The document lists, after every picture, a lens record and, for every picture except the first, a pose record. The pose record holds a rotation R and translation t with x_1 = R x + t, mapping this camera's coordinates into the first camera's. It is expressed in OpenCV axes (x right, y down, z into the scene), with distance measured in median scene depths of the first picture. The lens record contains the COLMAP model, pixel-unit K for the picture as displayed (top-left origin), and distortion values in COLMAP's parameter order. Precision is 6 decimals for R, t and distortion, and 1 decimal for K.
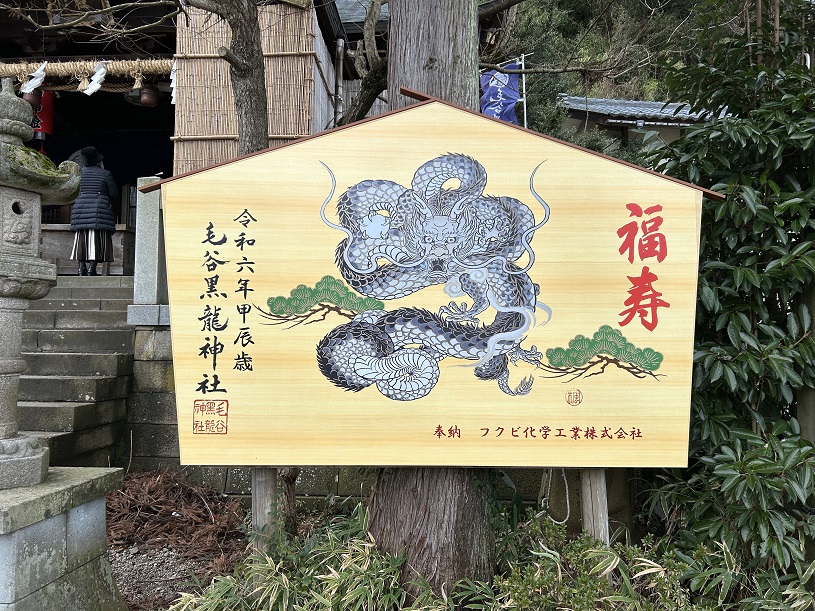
lens RADIAL K [[625.9, 0, 407.5], [0, 625.9, 305.5], [0, 0, 1]] dist [0.106544, -0.167856]
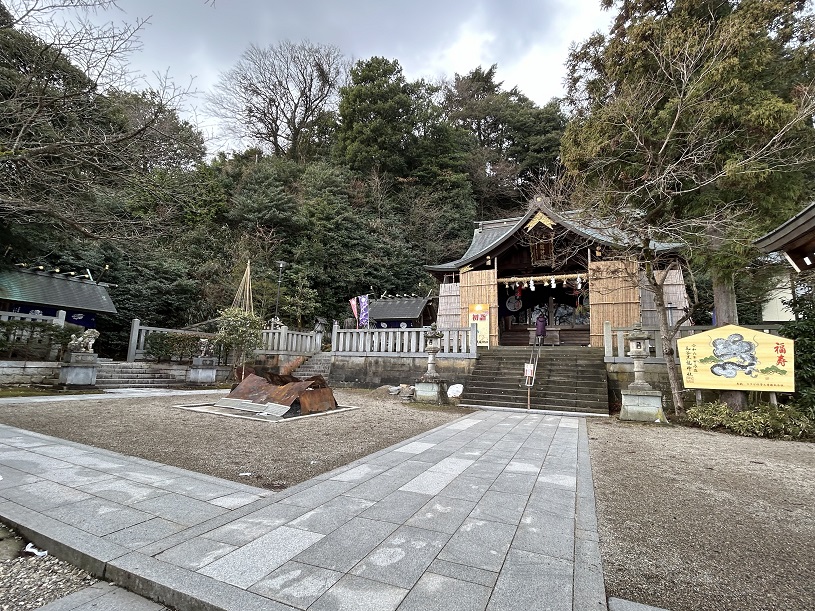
lens RADIAL K [[402.5, 0, 407.5], [0, 402.5, 305.5], [0, 0, 1]] dist [0.000962, 0.000033]
pose [[0.925191, -0.038088, -0.377586, -1.258734], [-0.000135, 0.994918, -0.100692, -0.128902], [0.379502, 0.093211, 0.920484, -3.404585]]
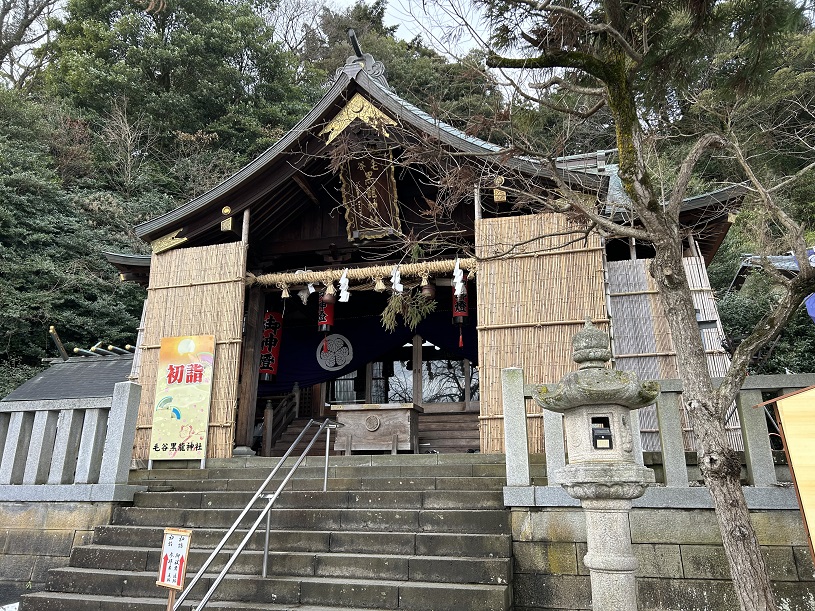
lens RADIAL K [[625.9, 0, 407.5], [0, 625.9, 305.5], [0, 0, 1]] dist [0.106544, -0.167856]
pose [[0.983107, -0.061971, -0.172224, -0.825625], [0.018434, 0.969678, -0.243690, -0.084994], [0.182103, 0.236399, 0.954439, -0.292031]]
